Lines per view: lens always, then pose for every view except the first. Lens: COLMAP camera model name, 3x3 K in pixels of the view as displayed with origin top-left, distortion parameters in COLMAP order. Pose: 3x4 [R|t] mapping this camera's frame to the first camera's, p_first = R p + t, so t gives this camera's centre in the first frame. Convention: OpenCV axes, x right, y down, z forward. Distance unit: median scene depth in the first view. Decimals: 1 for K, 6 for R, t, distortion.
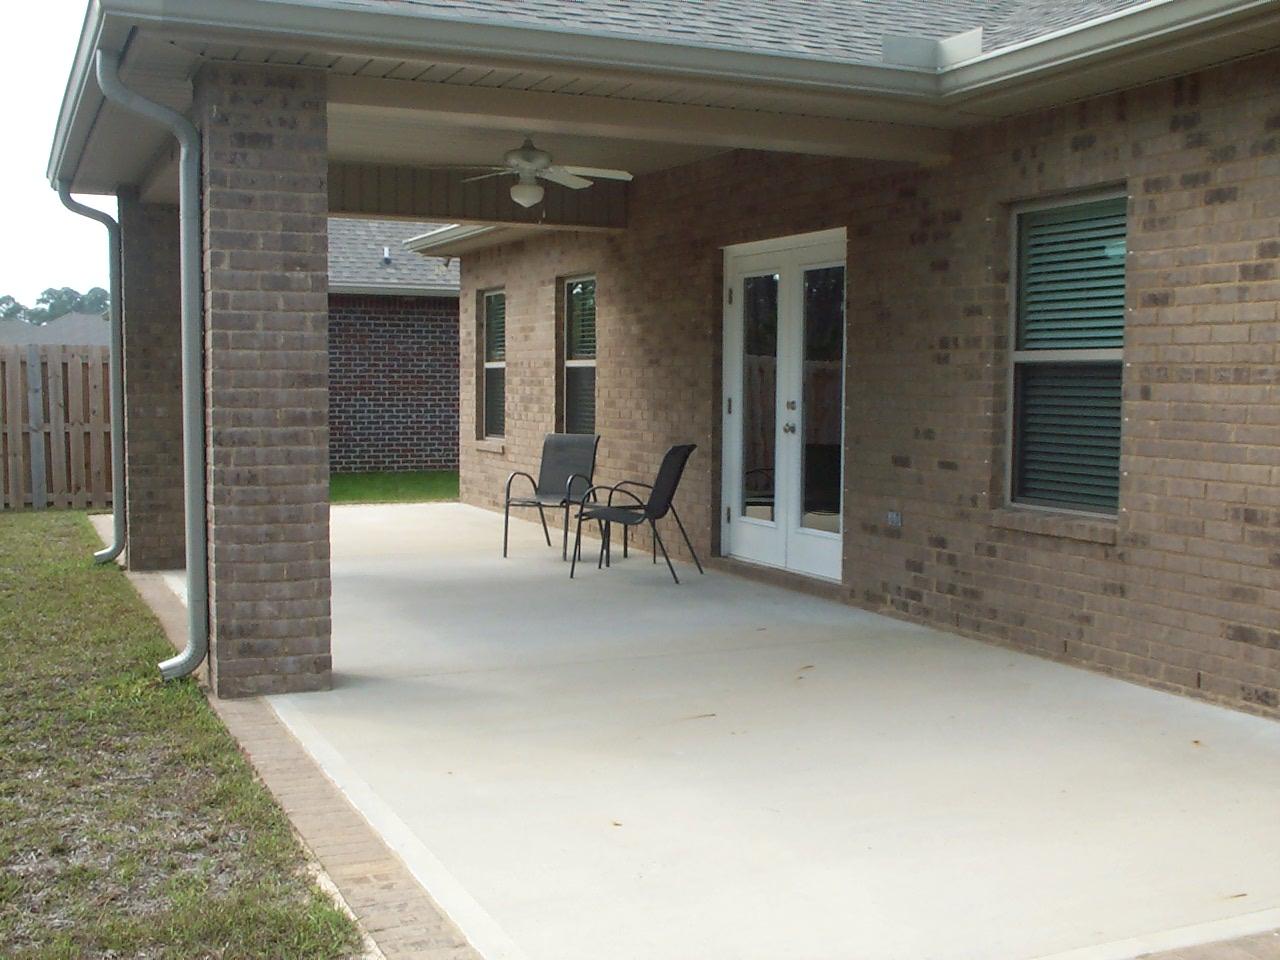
lens RADIAL K [[1444.4, 0, 636.5], [0, 1444.4, 496.8], [0, 0, 1]] dist [-0.129944, 0.300373]
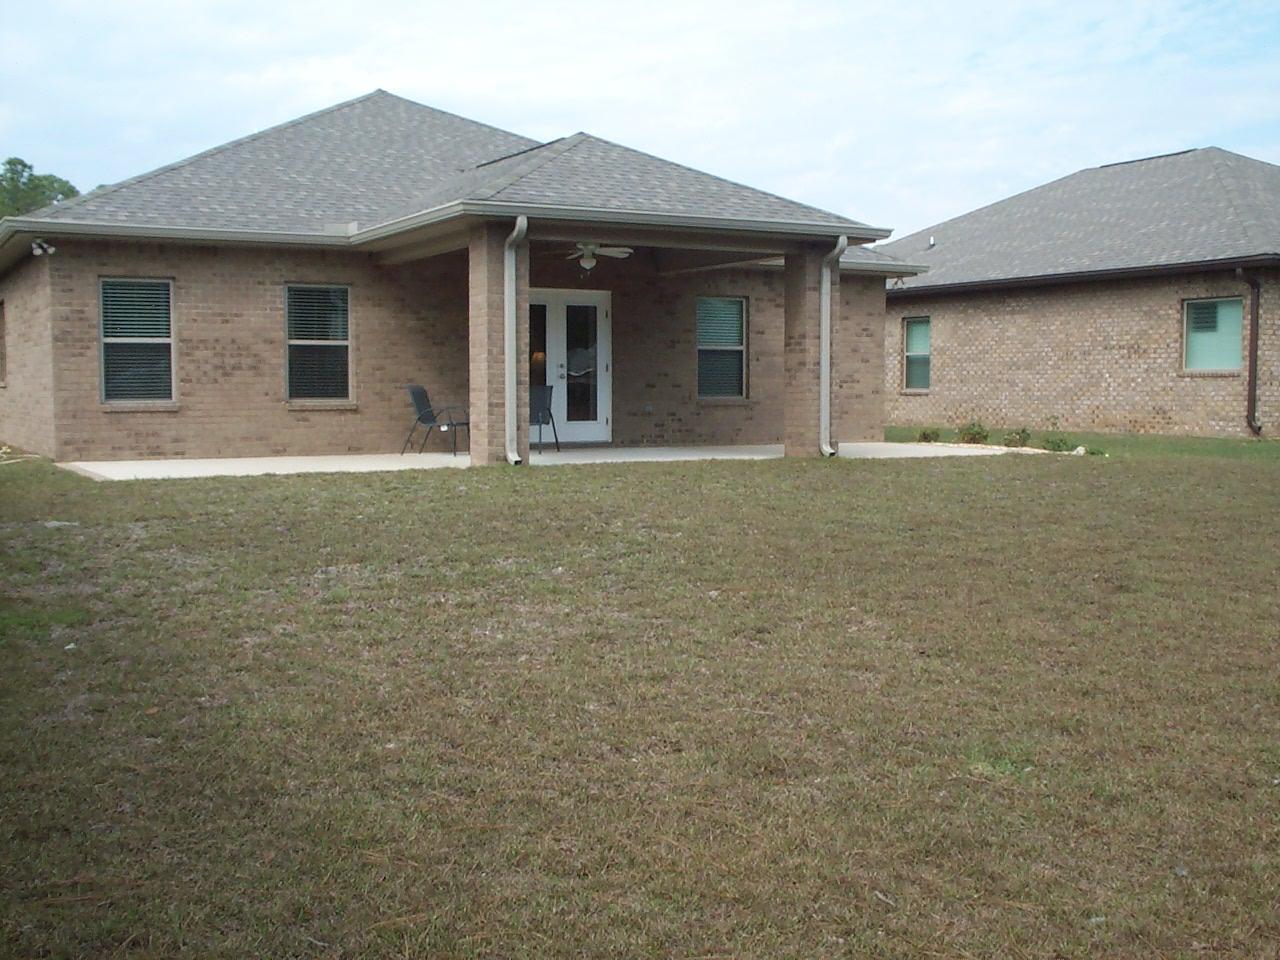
lens RADIAL K [[1444.4, 0, 636.5], [0, 1444.4, 496.8], [0, 0, 1]] dist [-0.129944, 0.300373]
pose [[-0.085021, -0.079450, 0.993206, -2.578744], [0.082831, 0.992802, 0.086508, -0.057477], [-0.992930, 0.089624, -0.077828, 1.328790]]
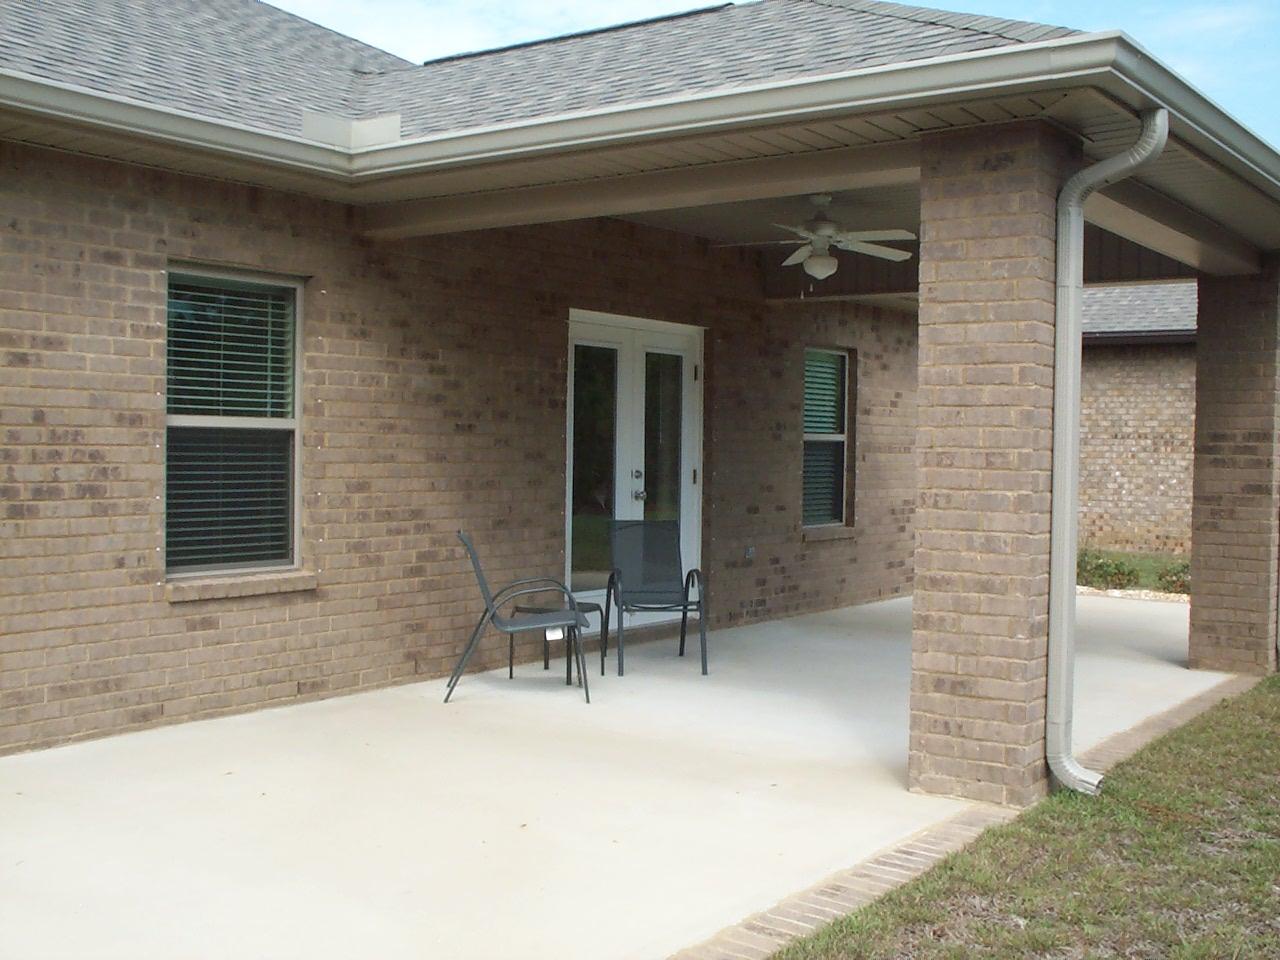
lens RADIAL K [[1444.4, 0, 636.5], [0, 1444.4, 496.8], [0, 0, 1]] dist [-0.129944, 0.300373]
pose [[-0.498311, -0.043595, 0.865902, -1.026780], [0.054132, 0.995222, 0.081257, -0.166496], [-0.865307, 0.087364, -0.493570, 1.899781]]
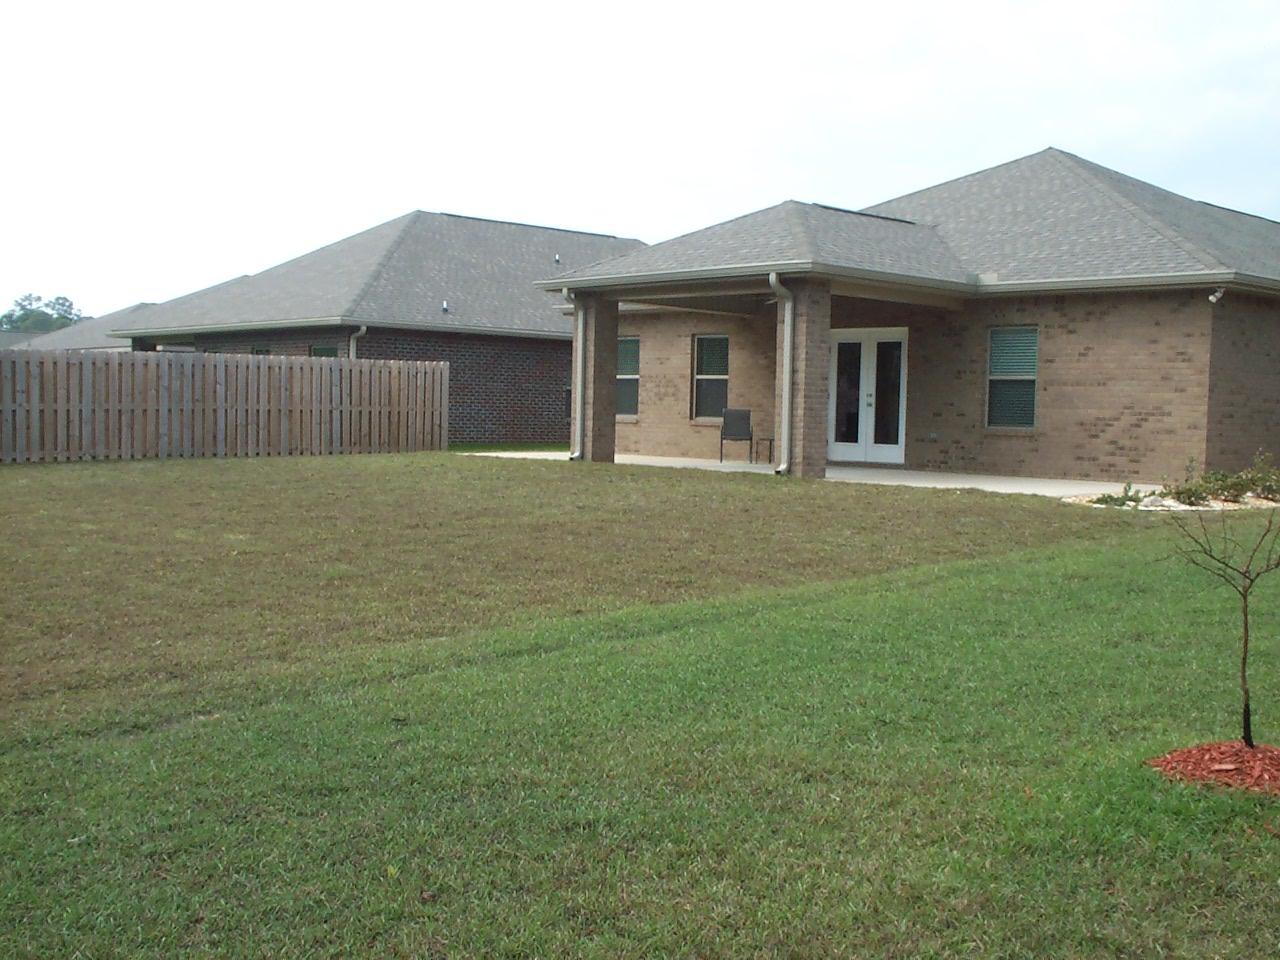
lens RADIAL K [[1444.4, 0, 636.5], [0, 1444.4, 496.8], [0, 0, 1]] dist [-0.129944, 0.300373]
pose [[0.945559, -0.003184, 0.325436, -1.340741], [0.008754, 0.999839, -0.015652, 0.182425], [-0.325334, 0.017649, 0.945434, -1.505626]]
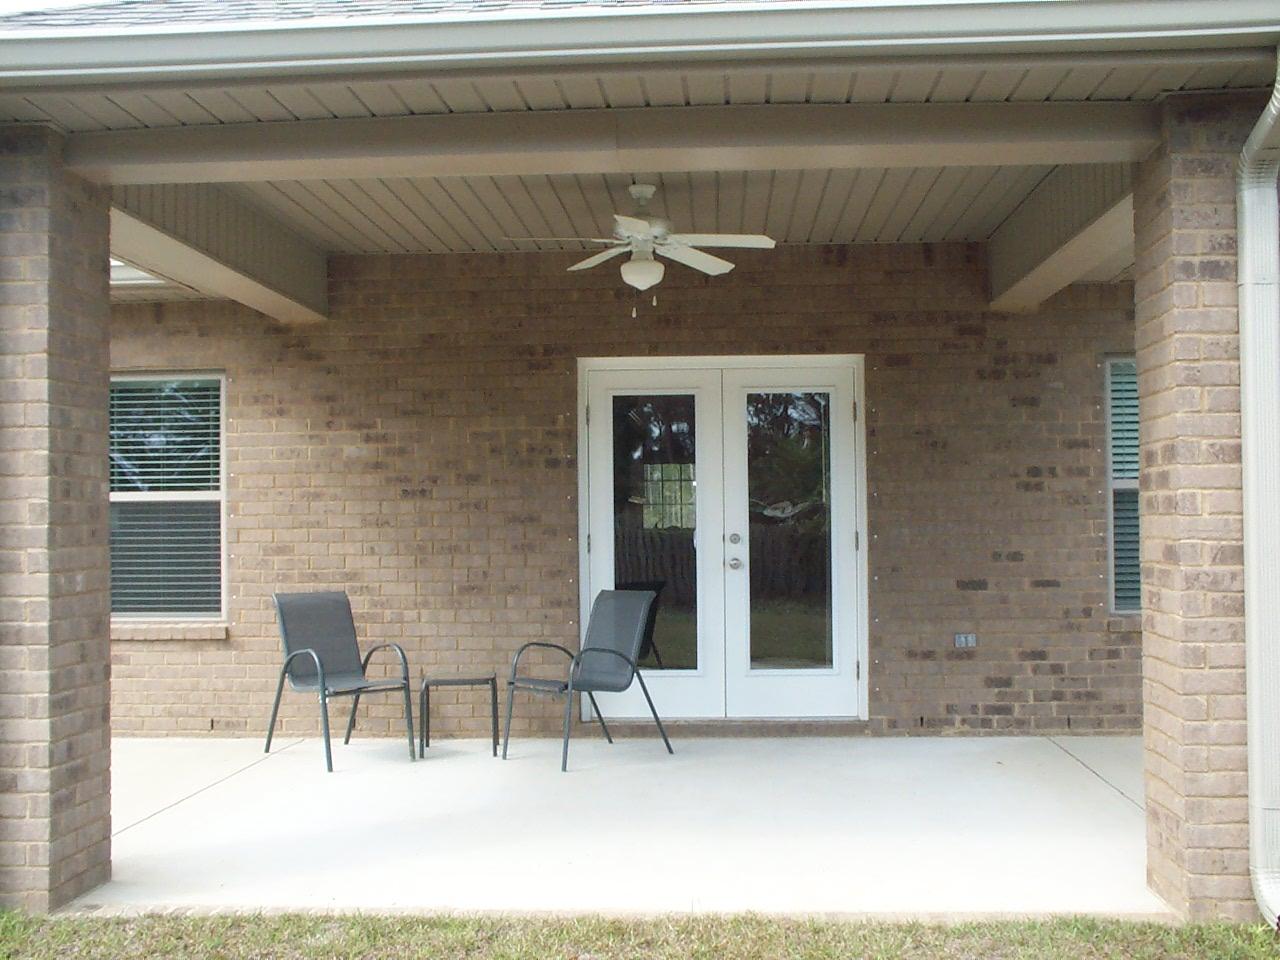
lens RADIAL K [[1444.4, 0, 636.5], [0, 1444.4, 496.8], [0, 0, 1]] dist [-0.129944, 0.300373]
pose [[0.466386, 0.003179, 0.884576, -0.907759], [0.086227, 0.995068, -0.049038, -0.061856], [-0.880369, 0.099145, 0.463812, 0.773119]]
